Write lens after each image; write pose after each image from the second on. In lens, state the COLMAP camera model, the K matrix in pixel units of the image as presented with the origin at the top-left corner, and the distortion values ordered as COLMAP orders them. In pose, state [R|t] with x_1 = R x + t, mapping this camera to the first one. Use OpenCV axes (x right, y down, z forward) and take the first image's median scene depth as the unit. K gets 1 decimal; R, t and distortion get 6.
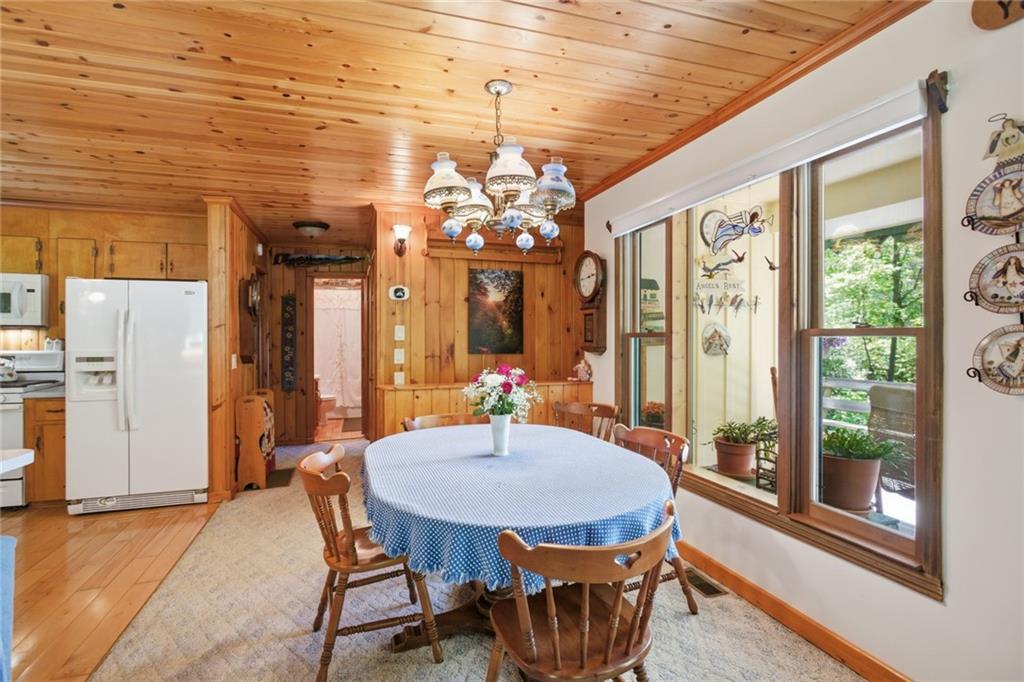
lens RADIAL K [[507.3, 0, 516.5], [0, 507.3, 336.3], [0, 0, 1]] dist [-0.009690, 0.000253]
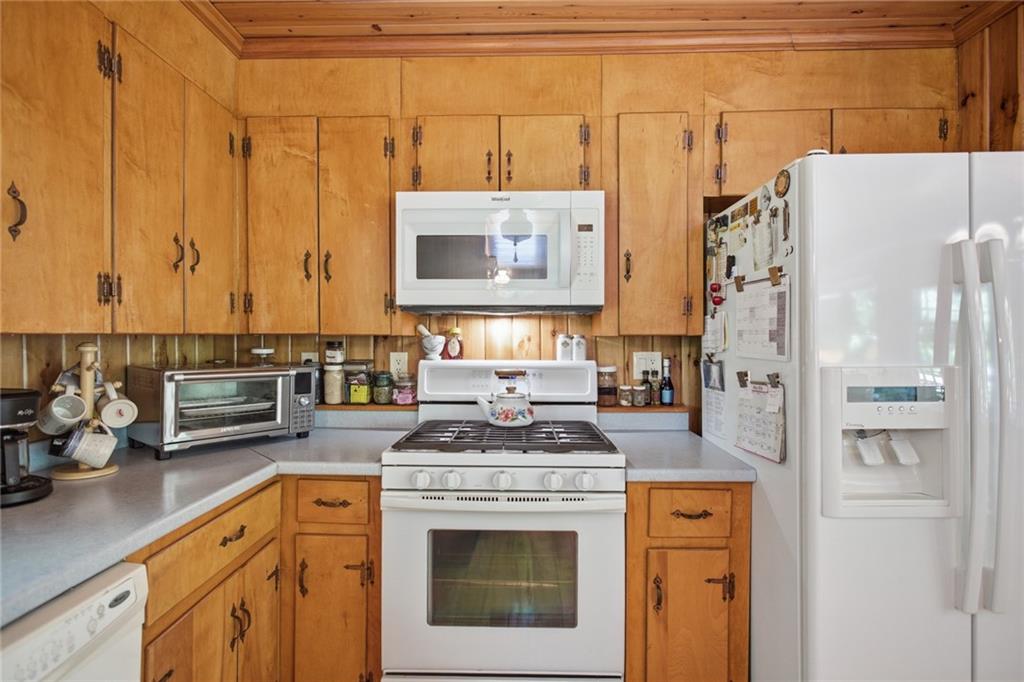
lens RADIAL K [[507.3, 0, 507.9], [0, 507.3, 342.3], [0, 0, 1]] dist [-0.009690, 0.000253]
pose [[0.939749, -0.003565, -0.341847, -0.812821], [0.005872, 0.999966, 0.005714, 0.007506], [0.341815, -0.007377, 0.939738, 0.511631]]
